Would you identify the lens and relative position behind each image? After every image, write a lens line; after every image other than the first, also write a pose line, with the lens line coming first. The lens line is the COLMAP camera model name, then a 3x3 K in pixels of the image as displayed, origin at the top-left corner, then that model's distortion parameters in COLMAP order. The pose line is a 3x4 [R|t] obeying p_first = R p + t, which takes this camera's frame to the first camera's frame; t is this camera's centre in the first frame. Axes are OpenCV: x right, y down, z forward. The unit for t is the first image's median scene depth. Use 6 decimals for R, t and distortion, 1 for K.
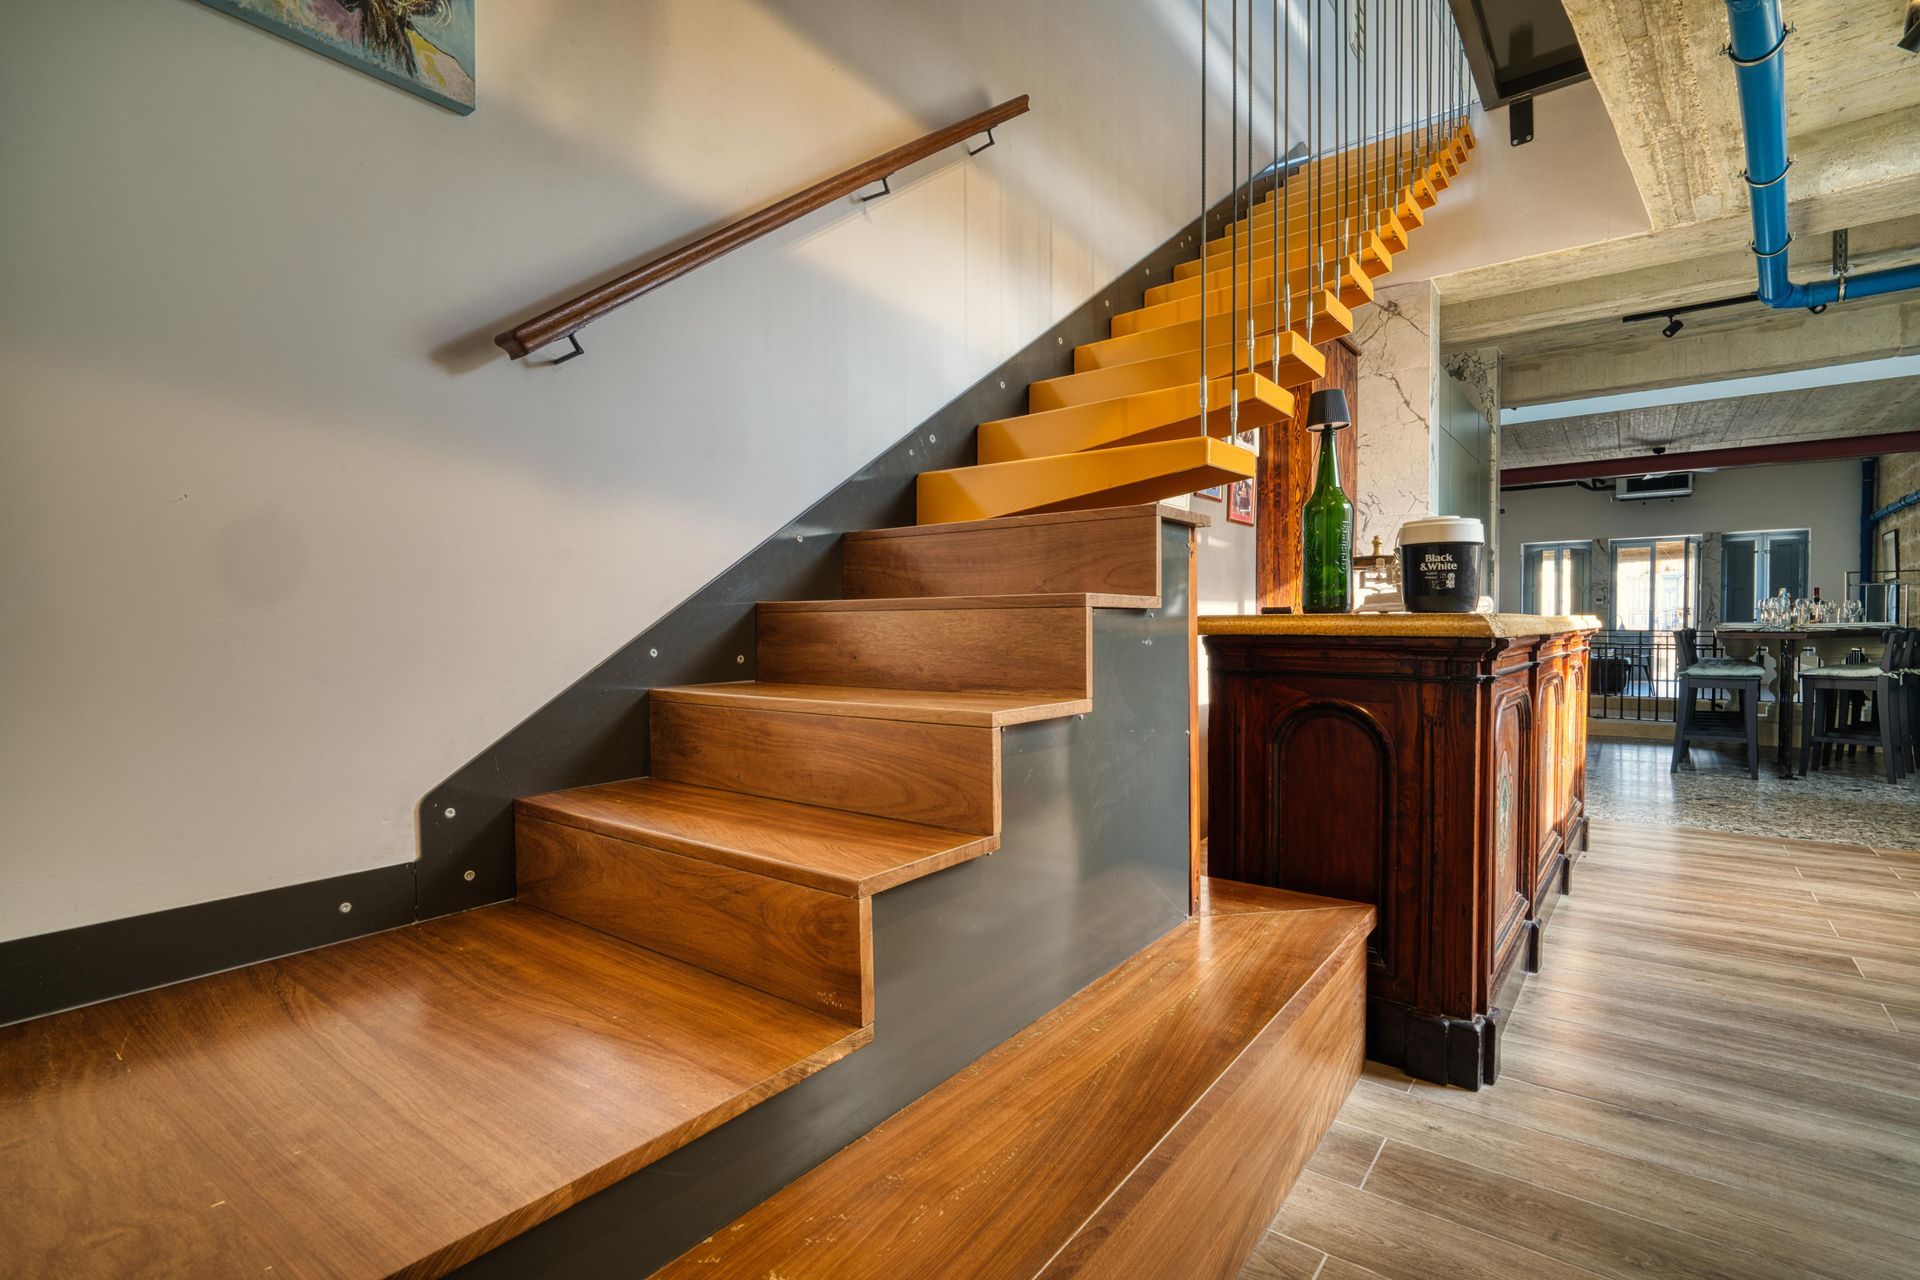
lens RADIAL K [[878.9, 0, 958.0], [0, 878.9, 632.1], [0, 0, 1]] dist [-0.013085, -0.000039]
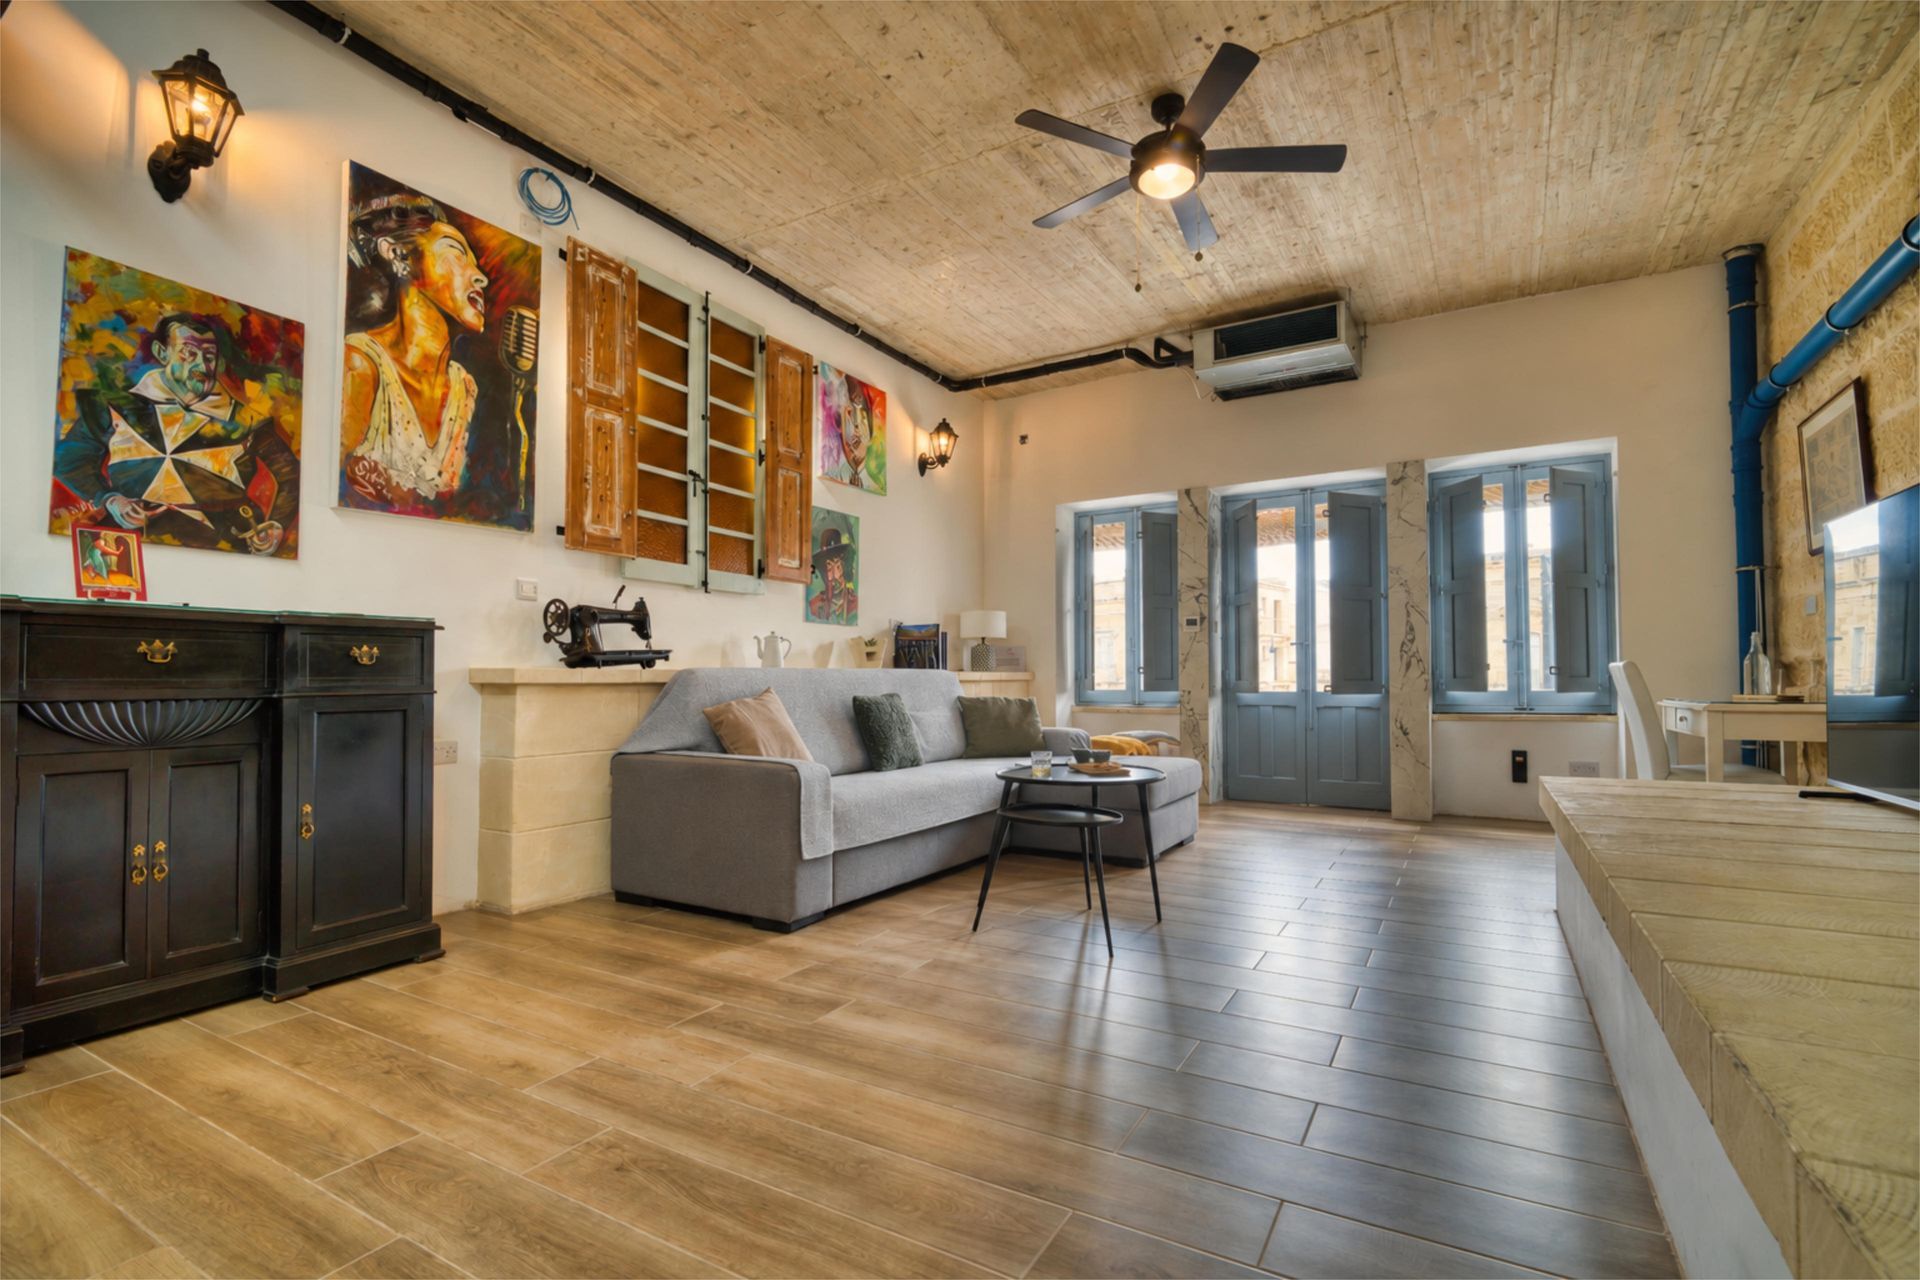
lens RADIAL K [[878.9, 0, 964.7], [0, 878.9, 637.4], [0, 0, 1]] dist [-0.013085, -0.000039]
pose [[0.990529, 0.008194, 0.137059, 0.603045], [0.000565, 0.997966, -0.063744, 0.000072], [-0.137303, 0.063218, 0.988510, 0.617788]]
